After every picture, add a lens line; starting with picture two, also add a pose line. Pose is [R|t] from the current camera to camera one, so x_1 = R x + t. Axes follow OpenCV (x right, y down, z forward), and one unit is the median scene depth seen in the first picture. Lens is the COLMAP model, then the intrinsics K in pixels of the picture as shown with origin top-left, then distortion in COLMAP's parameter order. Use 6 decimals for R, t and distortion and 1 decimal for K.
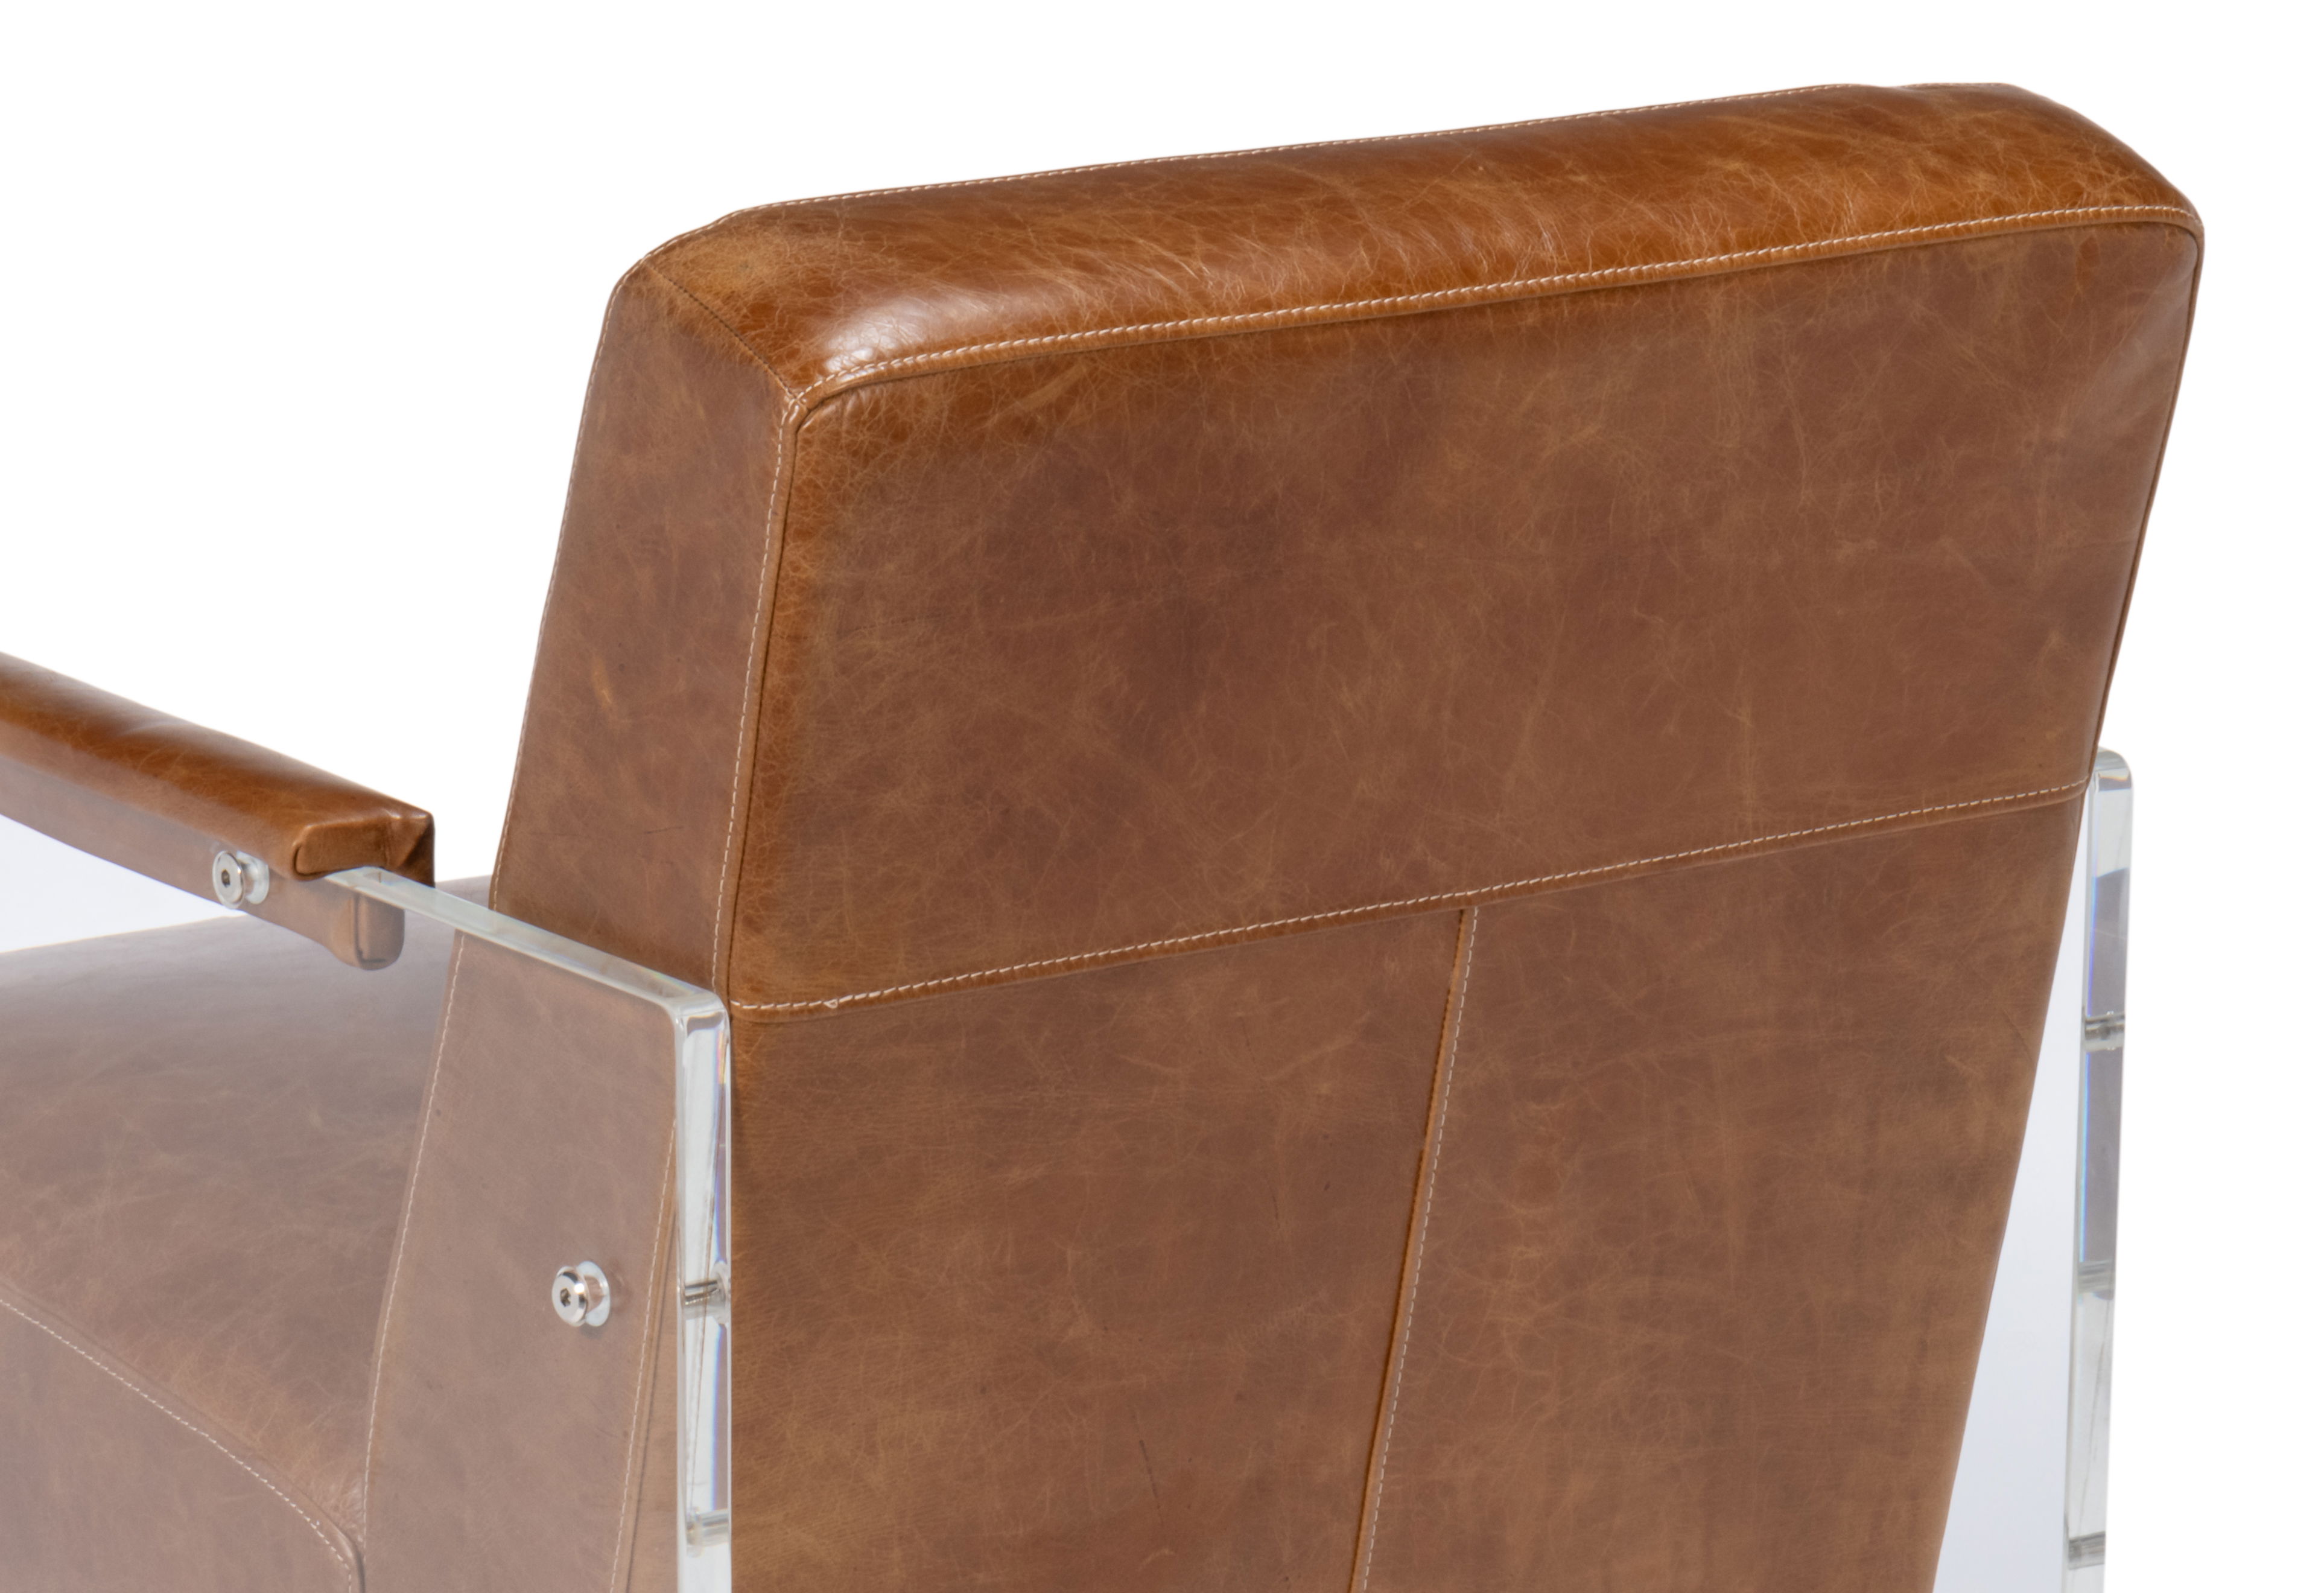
lens RADIAL K [[9166.7, 0, 1162.0], [0, 9166.7, 796.5], [0, 0, 1]] dist [-0.112526, 3.477541]
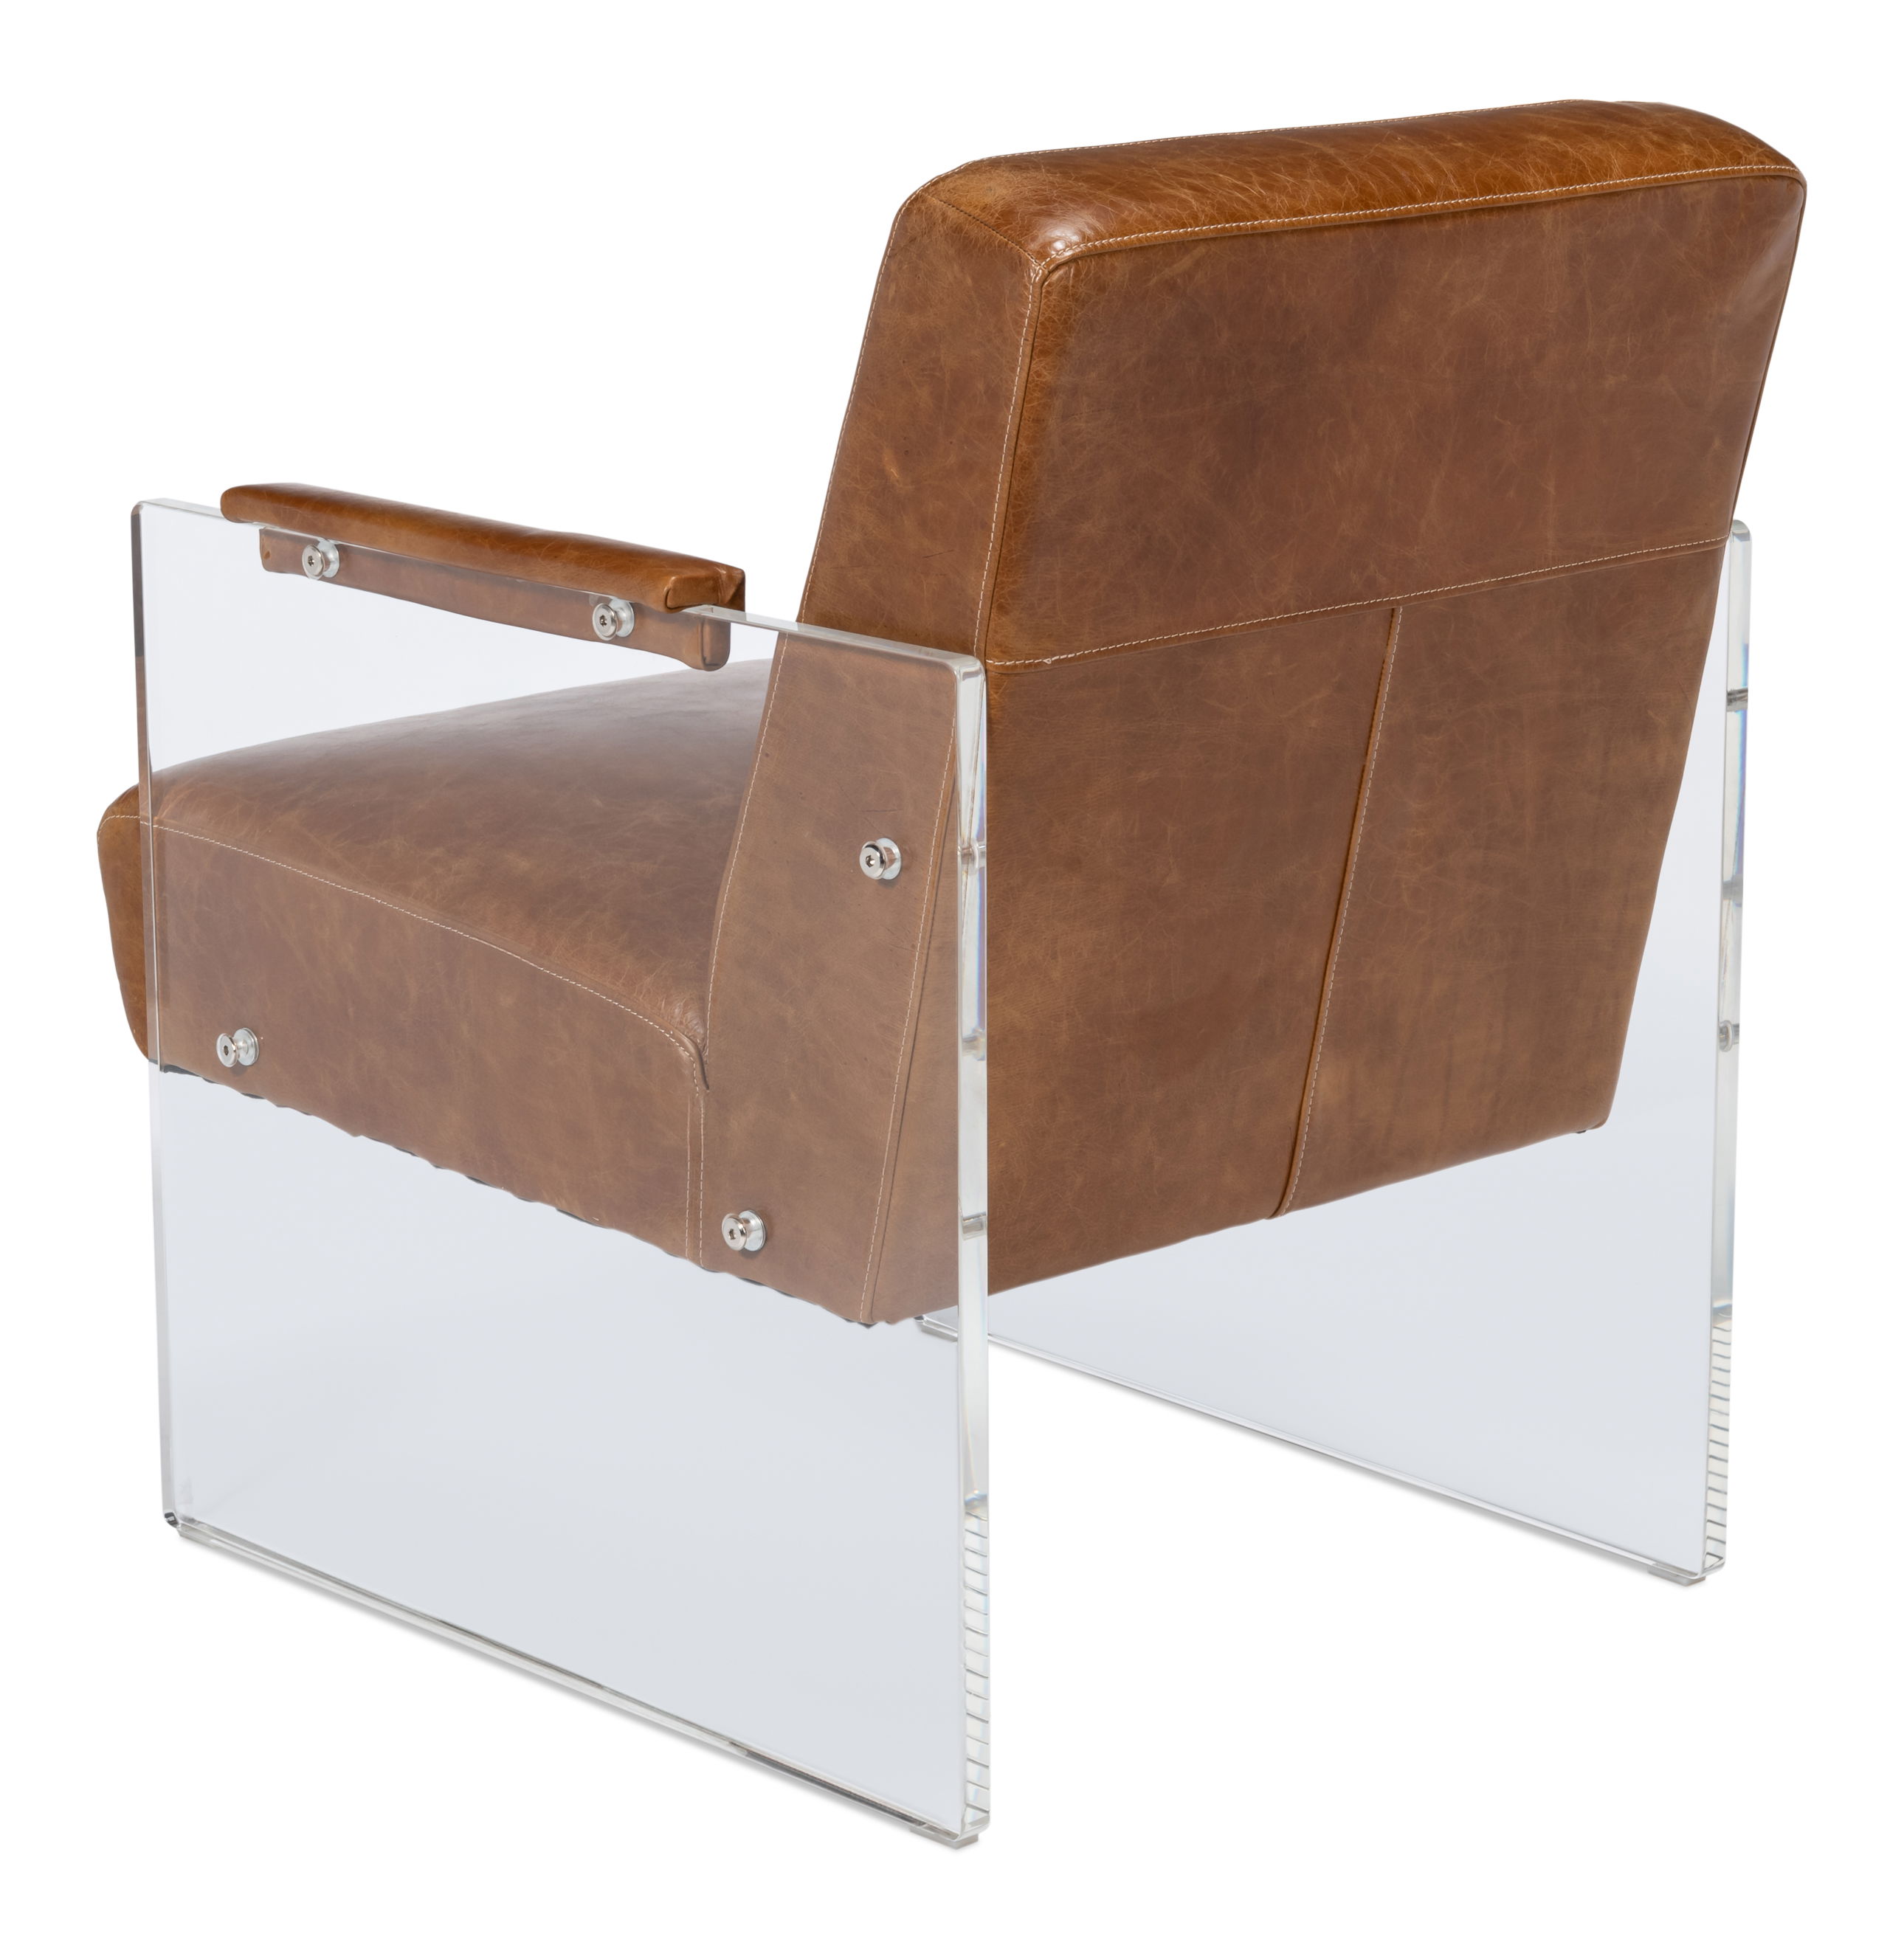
lens RADIAL K [[5752.1, 0, 952.0], [0, 5752.1, 974.0], [0, 0, 1]] dist [-0.187973, 0.903757]
pose [[0.993020, -0.040652, 0.110718, -0.157368], [0.039828, 0.999160, 0.009647, 0.063513], [-0.111017, -0.005170, 0.993805, 0.017205]]
